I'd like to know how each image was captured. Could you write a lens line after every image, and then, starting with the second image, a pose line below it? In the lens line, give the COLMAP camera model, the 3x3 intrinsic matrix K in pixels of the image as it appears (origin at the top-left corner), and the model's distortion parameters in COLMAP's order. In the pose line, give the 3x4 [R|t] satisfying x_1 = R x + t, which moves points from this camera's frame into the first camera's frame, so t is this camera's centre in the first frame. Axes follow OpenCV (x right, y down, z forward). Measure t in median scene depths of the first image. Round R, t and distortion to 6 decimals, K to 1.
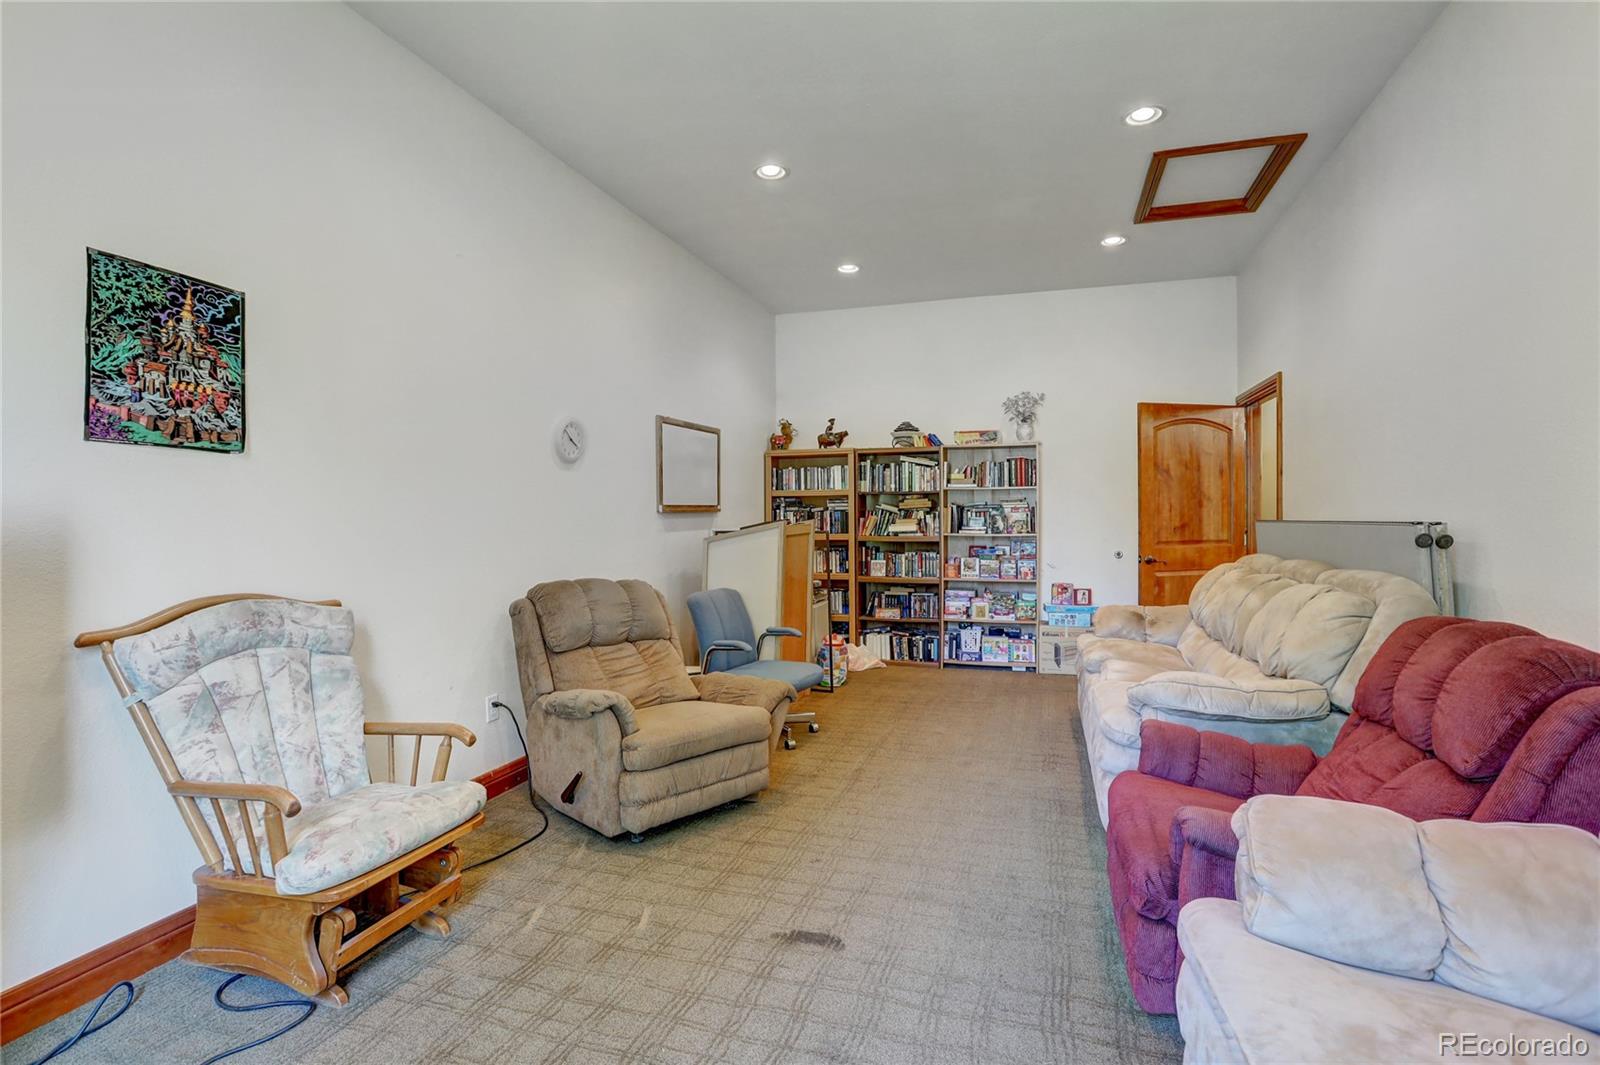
lens RADIAL K [[742.9, 0, 787.7], [0, 742.9, 523.0], [0, 0, 1]] dist [-0.063469, 0.024628]
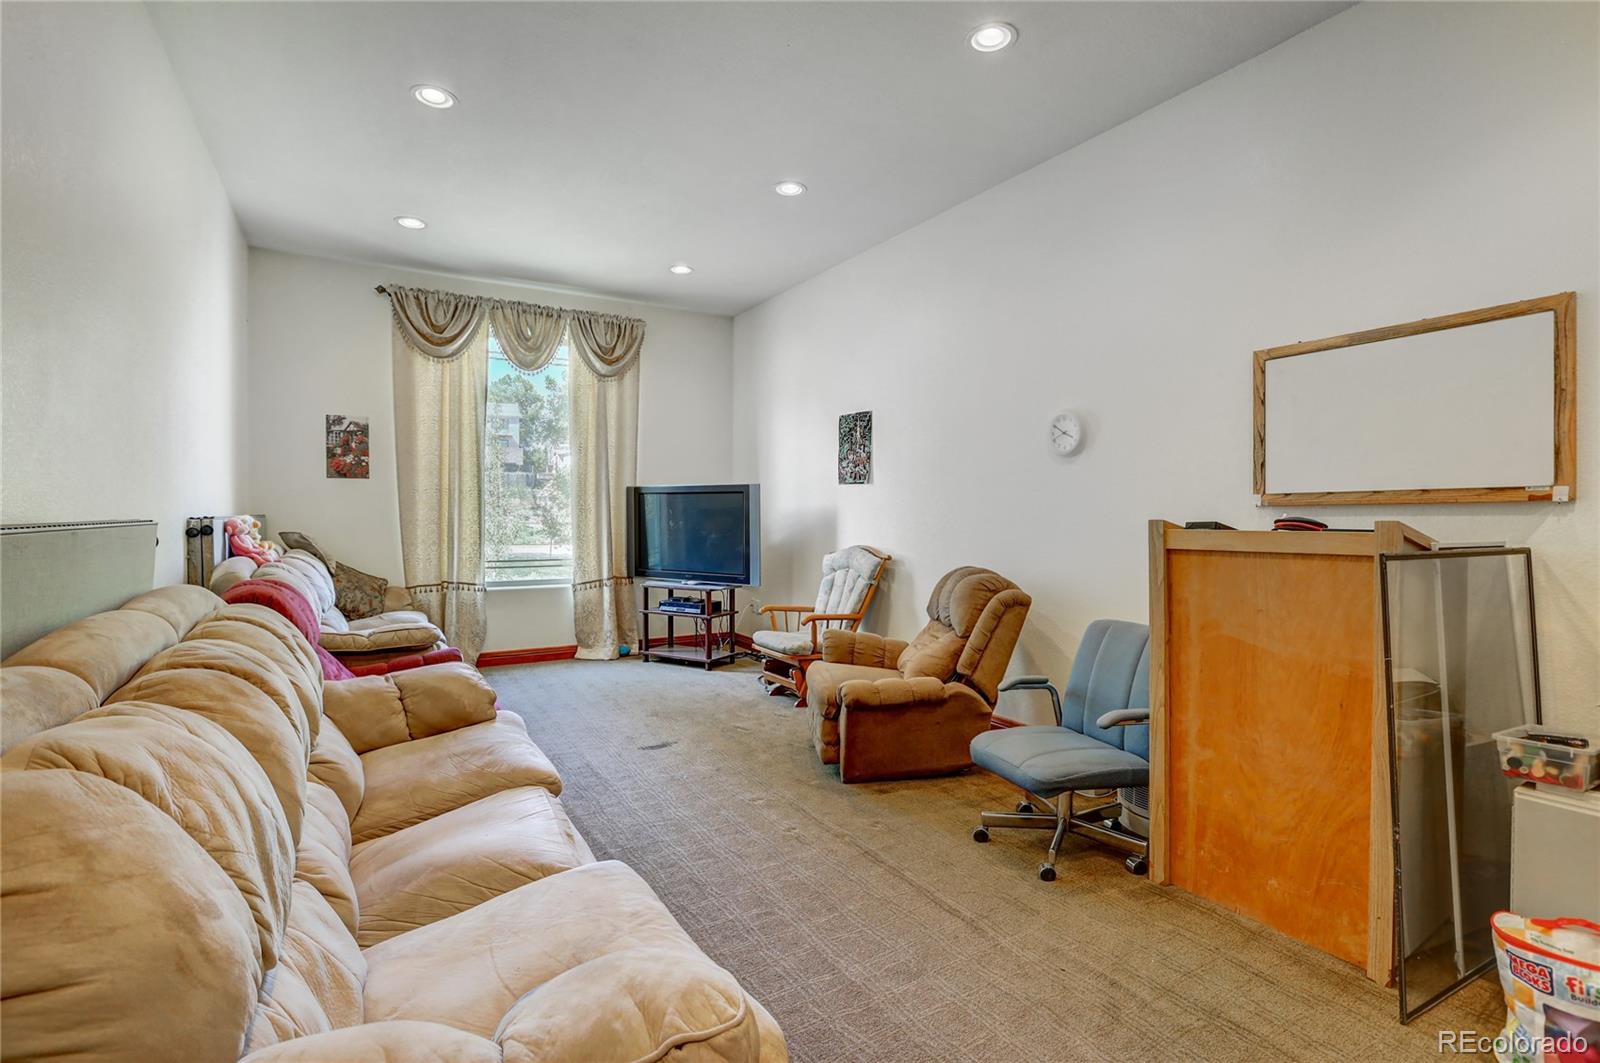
lens RADIAL K [[742.9, 0, 787.7], [0, 742.9, 522.0], [0, 0, 1]] dist [-0.063469, 0.024628]
pose [[-0.647690, 0.008542, -0.761856, 1.235674], [-0.010355, 0.999746, 0.020012, -0.021321], [0.761834, 0.020851, -0.647437, 2.451991]]
